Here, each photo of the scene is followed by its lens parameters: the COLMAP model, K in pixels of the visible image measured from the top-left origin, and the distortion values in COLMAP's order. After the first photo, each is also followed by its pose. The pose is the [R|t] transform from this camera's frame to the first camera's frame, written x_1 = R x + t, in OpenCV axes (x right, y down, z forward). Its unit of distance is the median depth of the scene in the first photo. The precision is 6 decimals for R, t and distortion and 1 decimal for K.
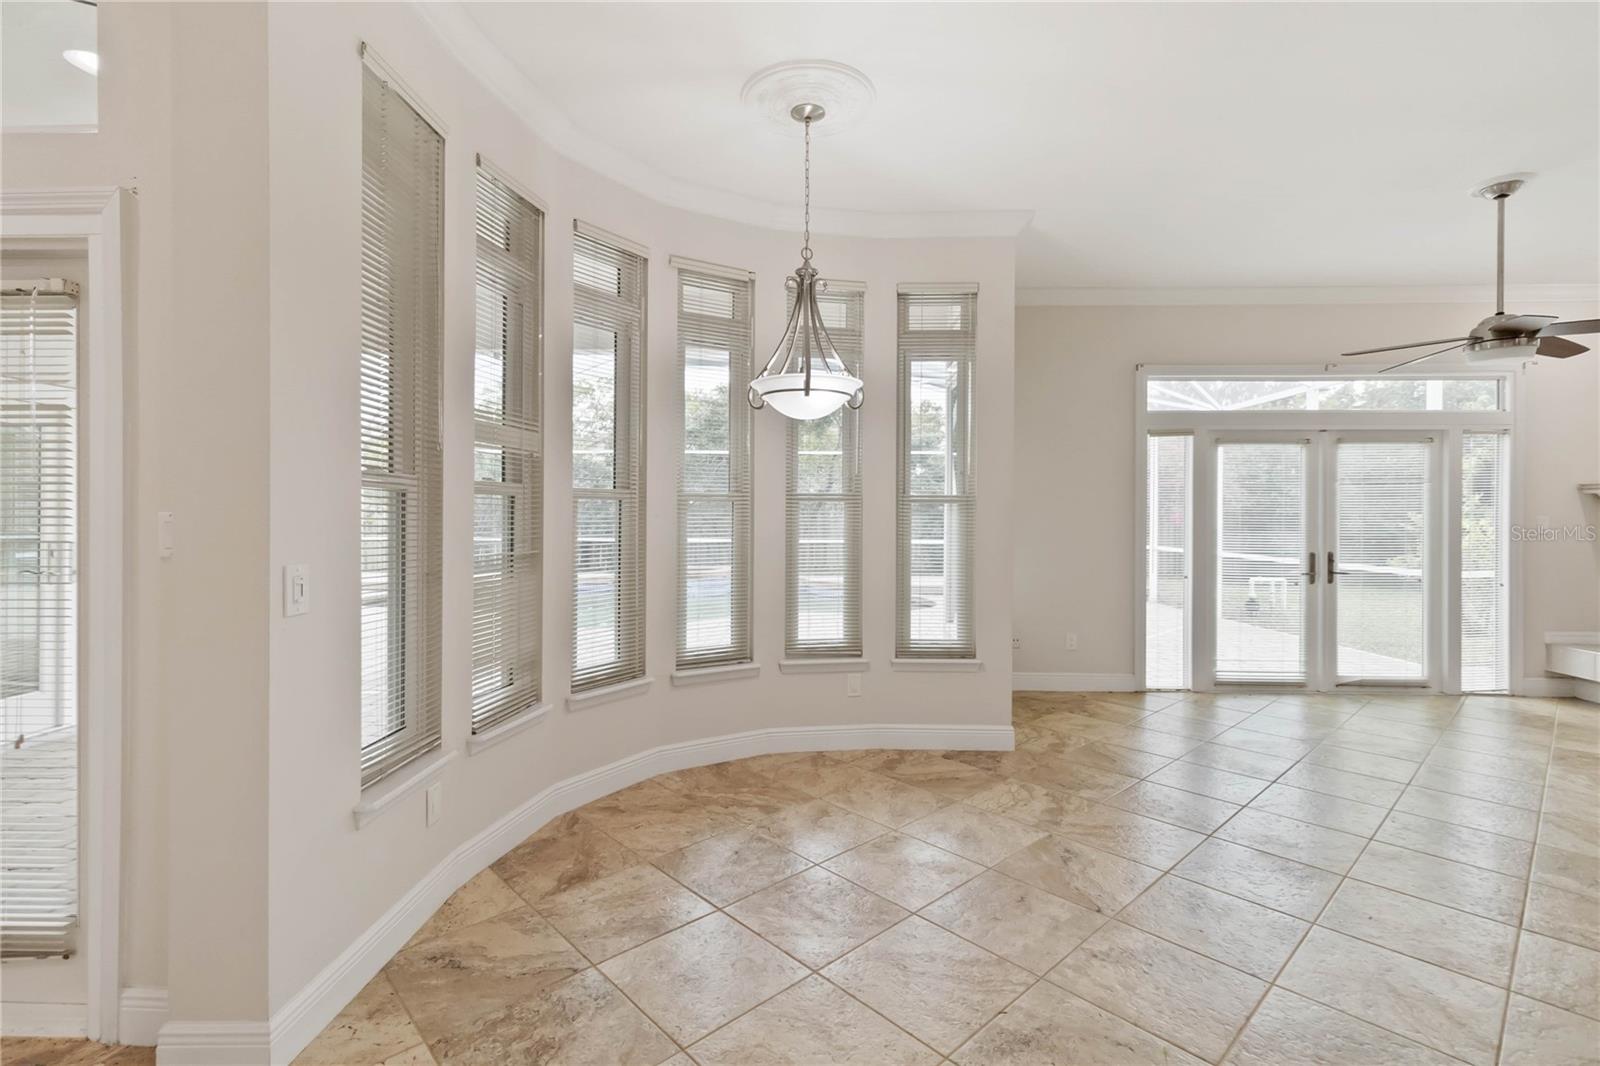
lens RADIAL K [[740.0, 0, 793.0], [0, 740.0, 516.8], [0, 0, 1]] dist [-0.000666, 0.001424]
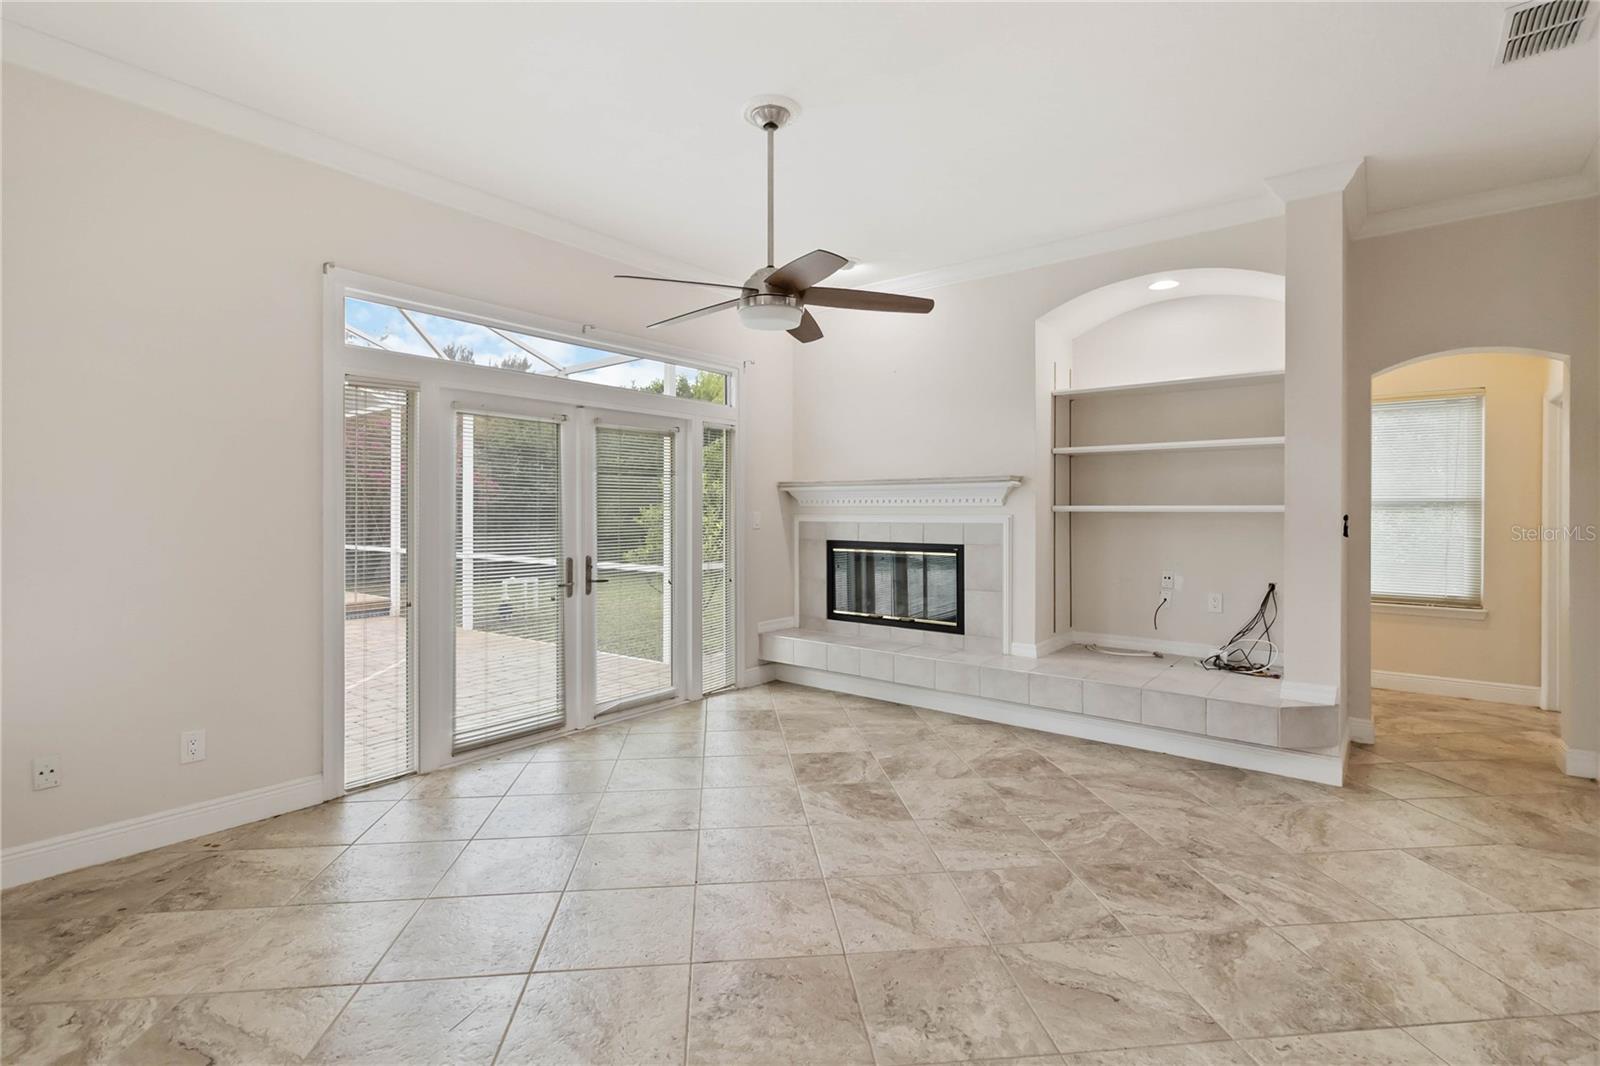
lens RADIAL K [[740.0, 0, 798.3], [0, 740.0, 508.7], [0, 0, 1]] dist [-0.000666, 0.001424]
pose [[0.598587, 0.000764, 0.801057, 0.236089], [0.004654, 0.999979, -0.004431, 0.000027], [-0.801044, 0.006380, 0.598571, 0.365135]]
